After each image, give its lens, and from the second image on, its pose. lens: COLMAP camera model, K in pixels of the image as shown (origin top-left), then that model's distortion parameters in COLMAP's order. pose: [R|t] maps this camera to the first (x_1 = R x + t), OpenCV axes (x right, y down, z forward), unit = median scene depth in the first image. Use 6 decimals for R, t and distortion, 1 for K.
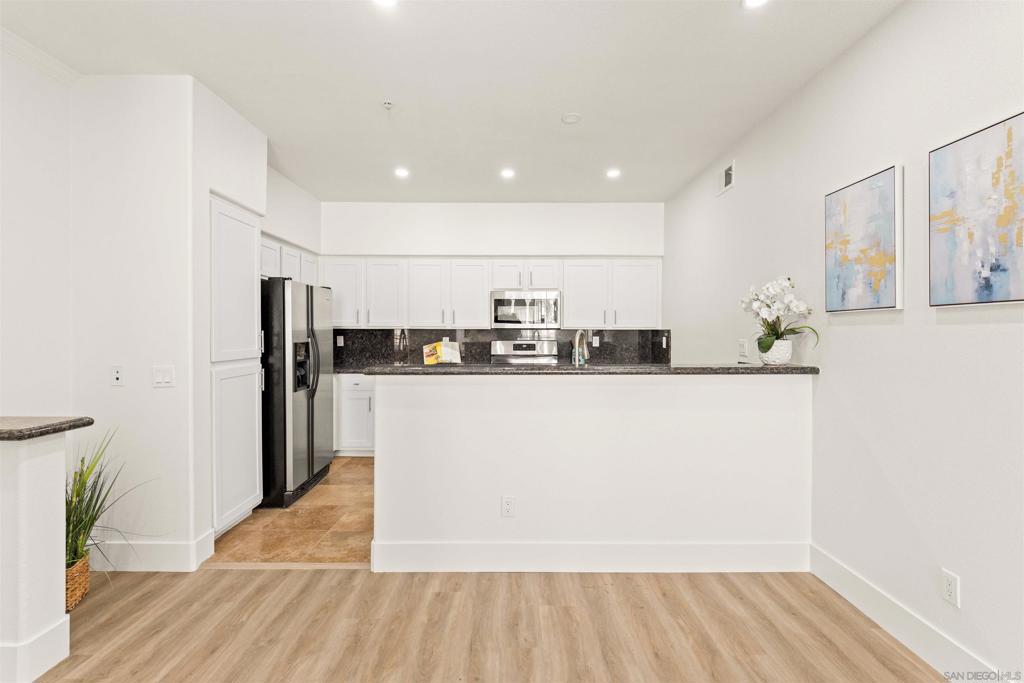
lens RADIAL K [[496.4, 0, 509.7], [0, 496.4, 334.6], [0, 0, 1]] dist [0.013204, 0.000163]
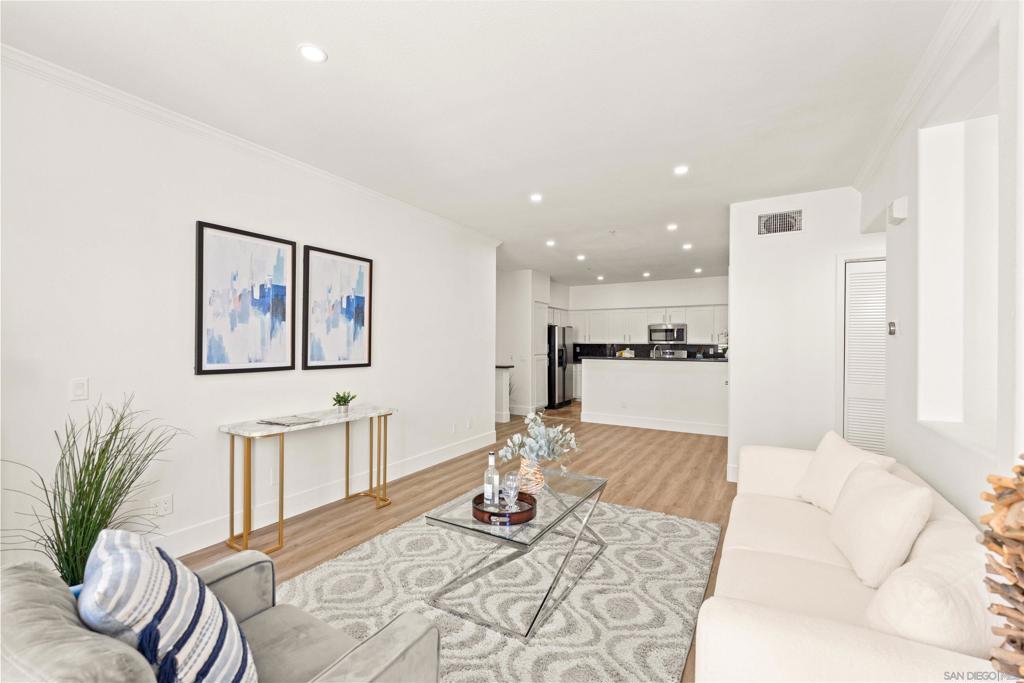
lens RADIAL K [[437.7, 0, 511.8], [0, 437.7, 339.9], [0, 0, 1]] dist [0.017687, -0.001373]
pose [[0.872913, 0.000699, -0.487876, 0.678725], [-0.008037, 0.999884, -0.012947, -0.000345], [0.487810, 0.015222, 0.872817, -1.607665]]
